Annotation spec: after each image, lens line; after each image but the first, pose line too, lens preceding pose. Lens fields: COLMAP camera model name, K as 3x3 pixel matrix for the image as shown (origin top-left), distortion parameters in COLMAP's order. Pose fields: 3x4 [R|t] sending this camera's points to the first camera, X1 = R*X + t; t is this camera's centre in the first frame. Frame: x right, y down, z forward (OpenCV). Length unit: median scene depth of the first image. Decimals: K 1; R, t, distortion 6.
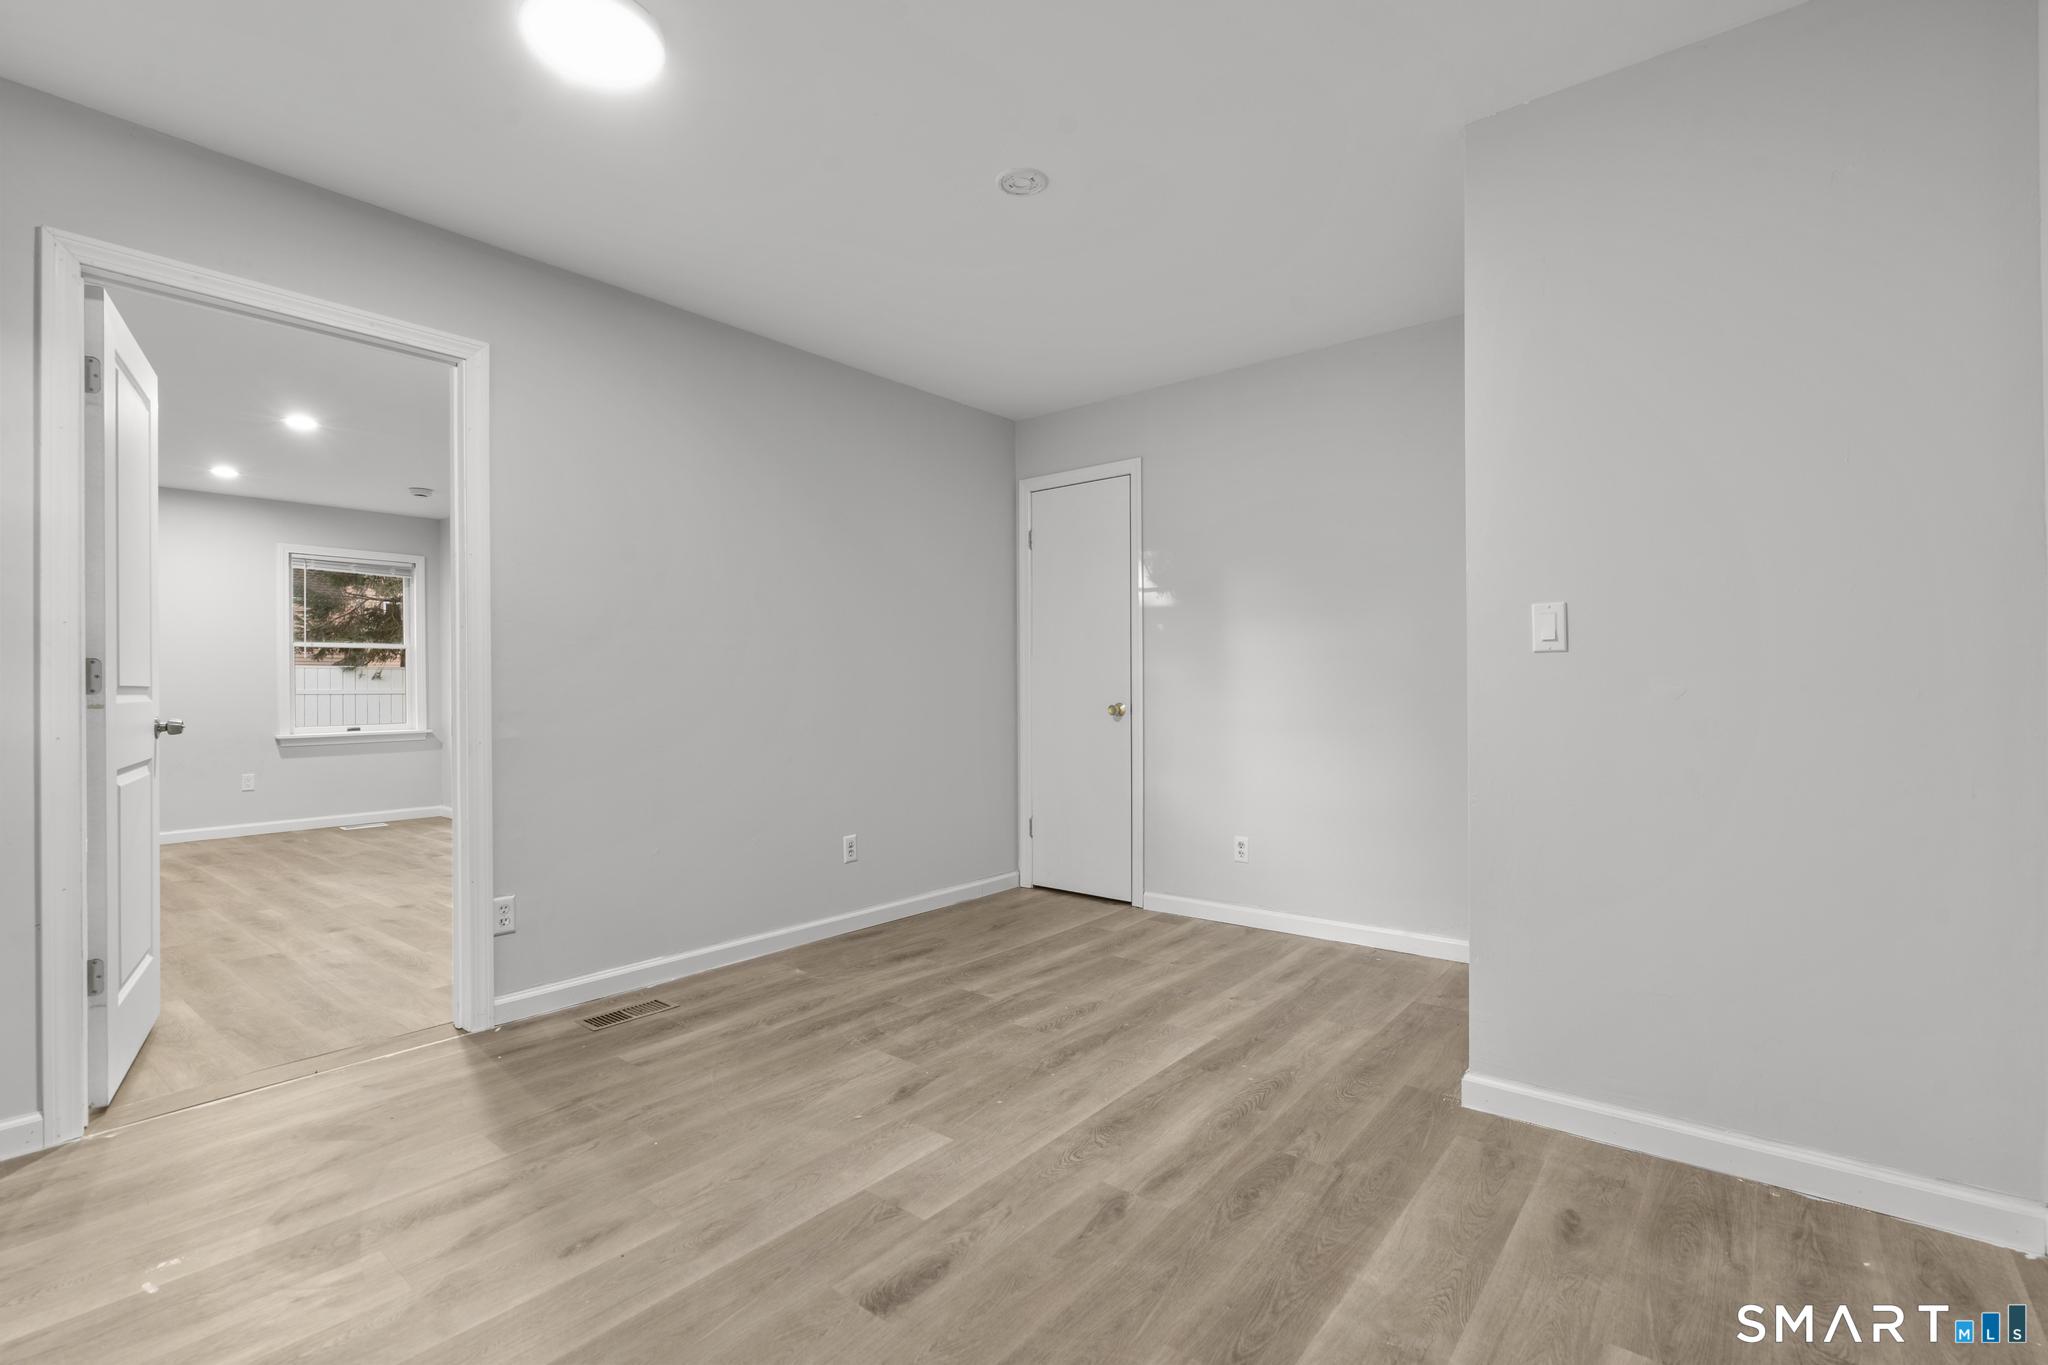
lens RADIAL K [[924.3, 0, 1033.5], [0, 924.3, 683.9], [0, 0, 1]] dist [-0.006840, 0.003118]
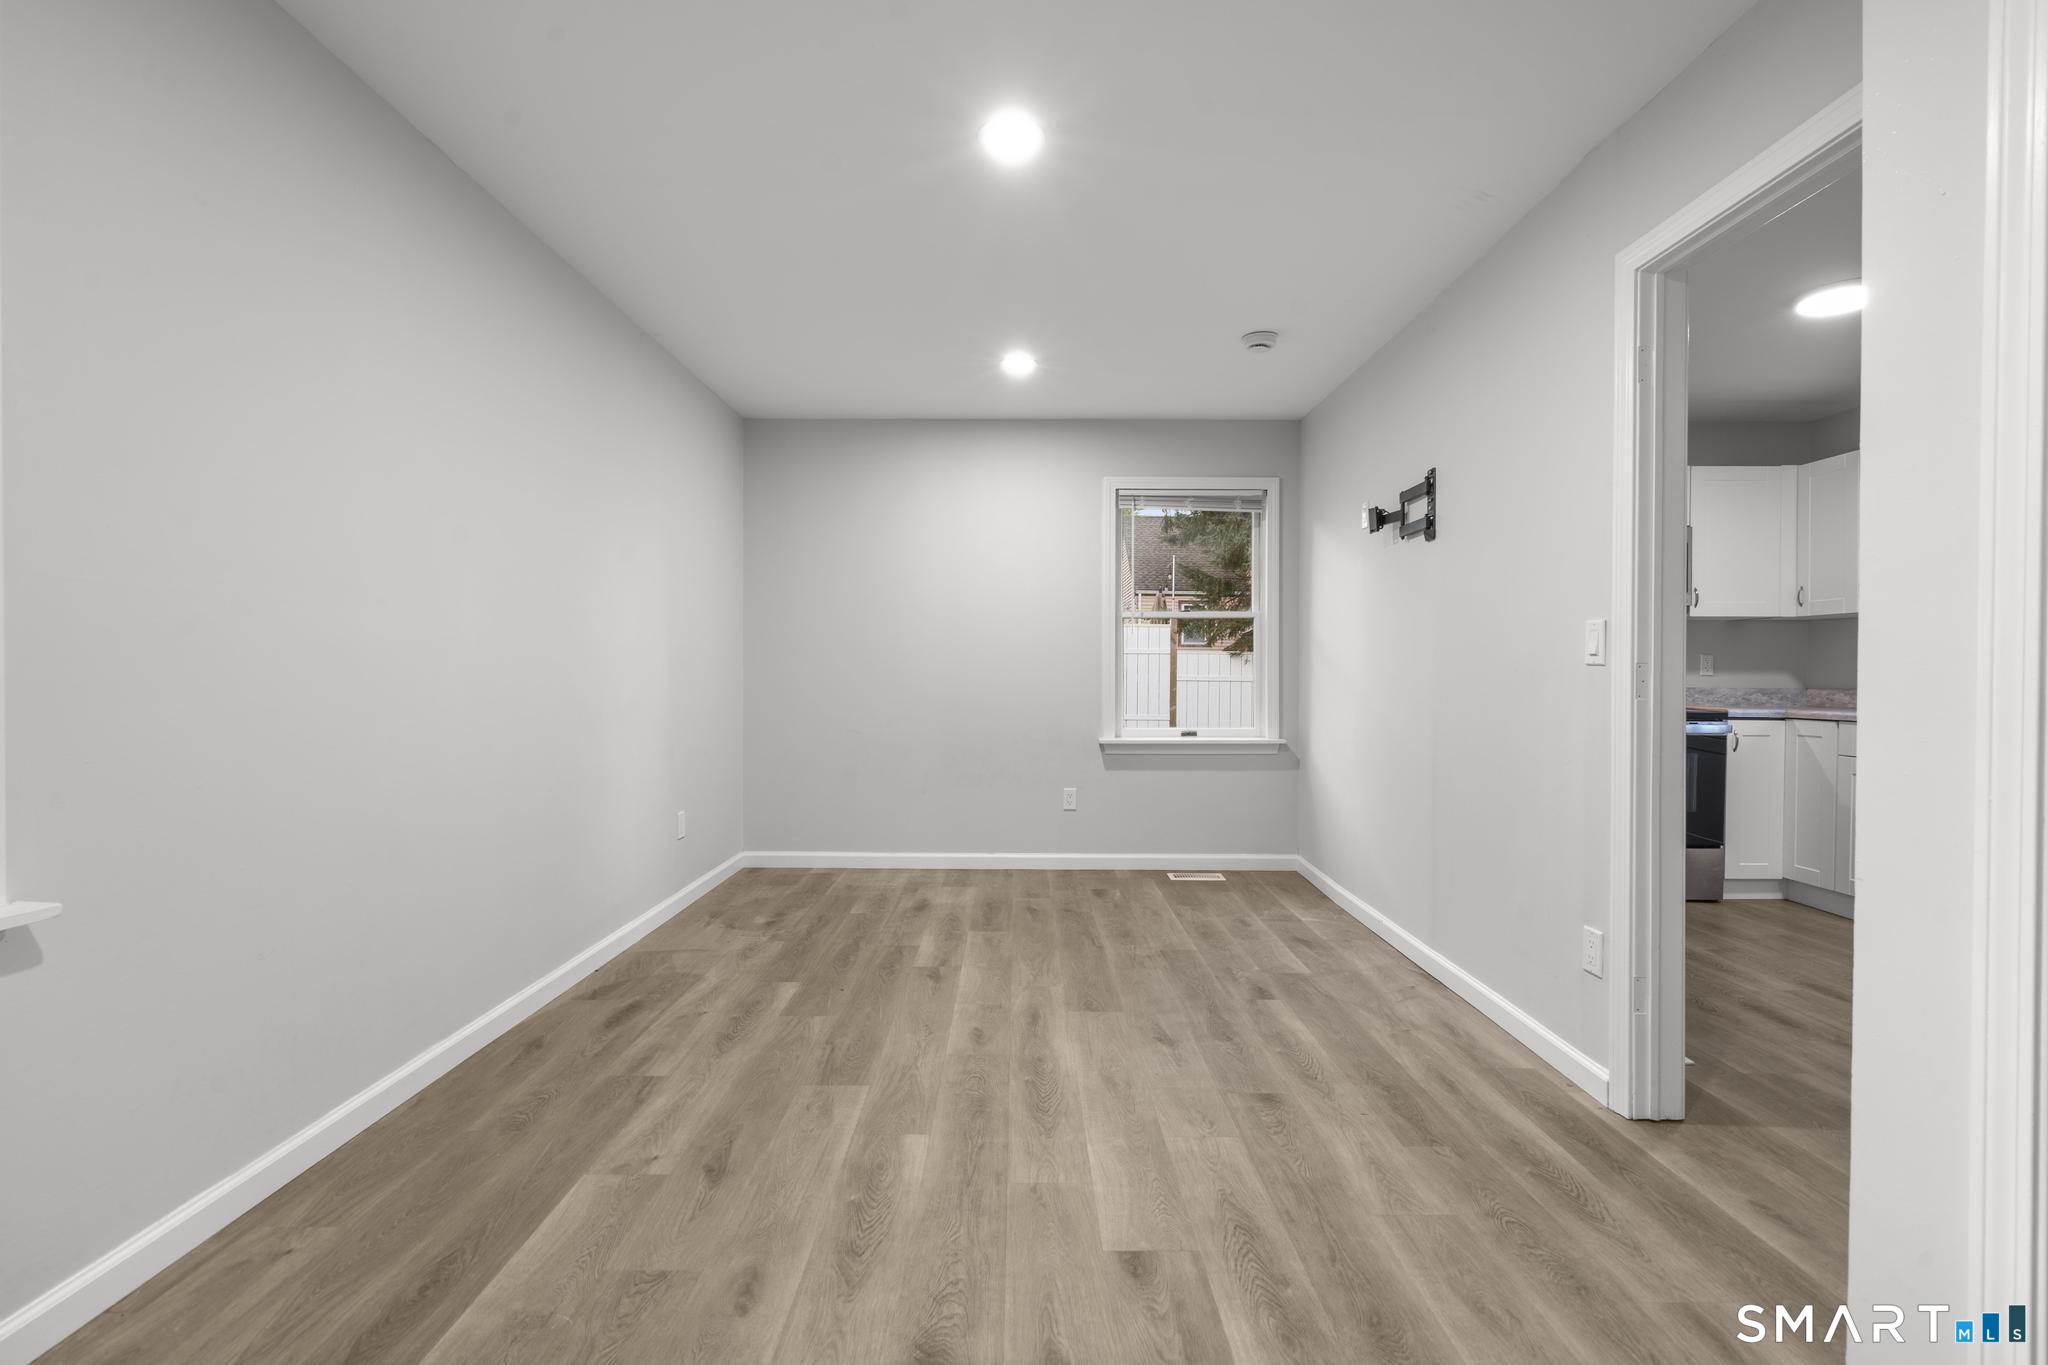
lens RADIAL K [[924.3, 0, 1025.0], [0, 924.3, 683.7], [0, 0, 1]] dist [-0.006840, 0.003118]
pose [[0.626358, 0.018065, -0.779326, -0.269700], [-0.008089, 0.999828, 0.016675, 0.000208], [0.779494, -0.004140, 0.626397, 0.466686]]
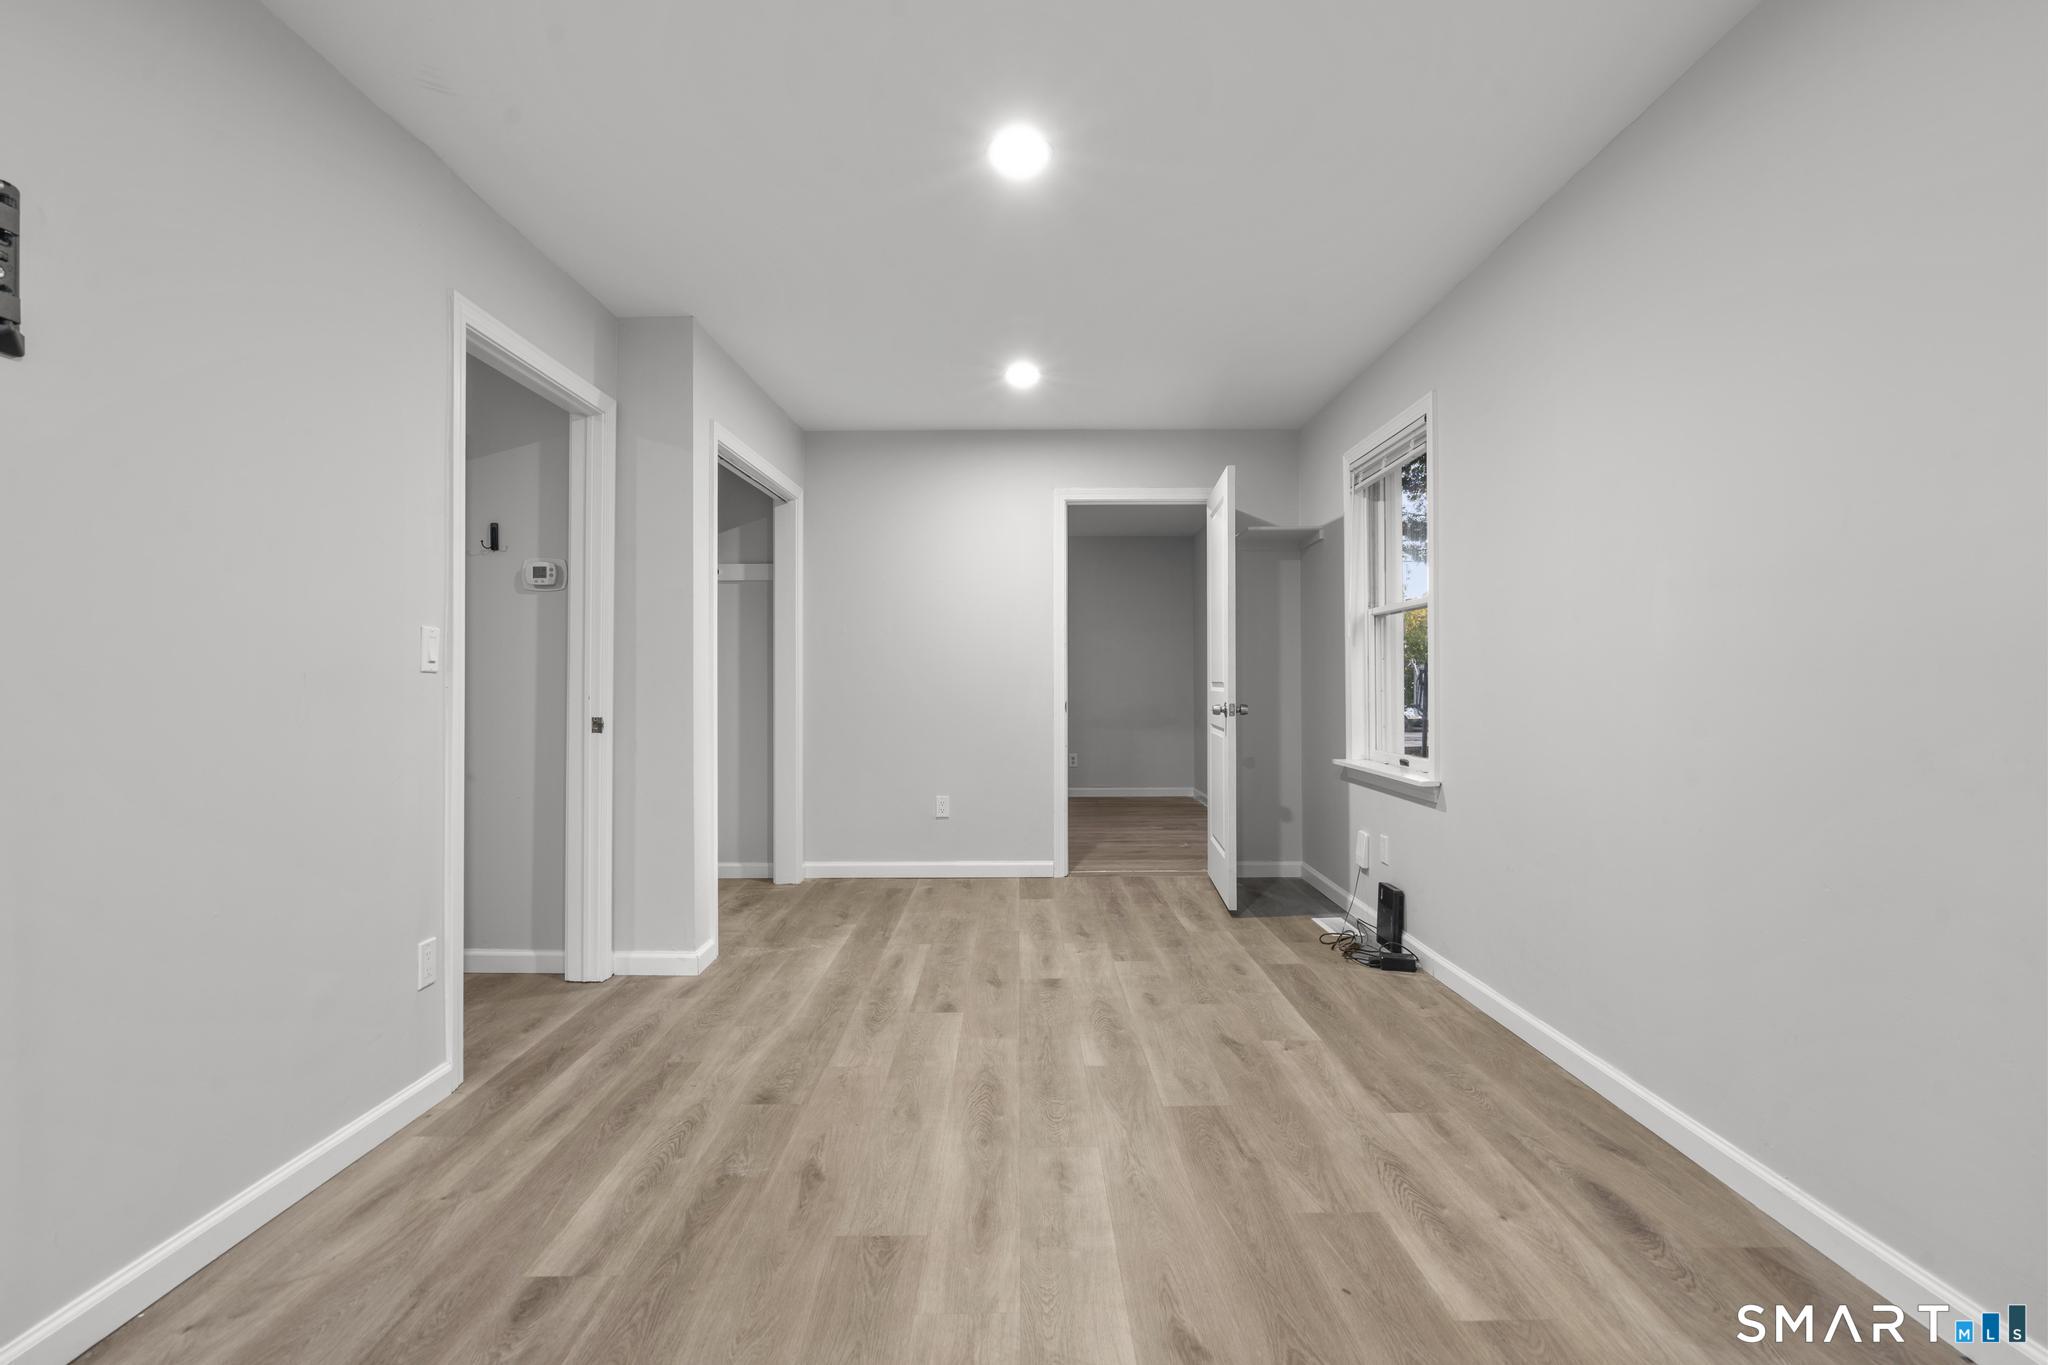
lens RADIAL K [[924.3, 0, 1009.5], [0, 924.3, 683.5], [0, 0, 1]] dist [-0.006840, 0.003118]
pose [[-0.612920, 0.009260, 0.790091, -0.792986], [0.006261, 0.999957, -0.006862, 0.004915], [-0.790120, 0.000741, -0.612951, 0.877543]]
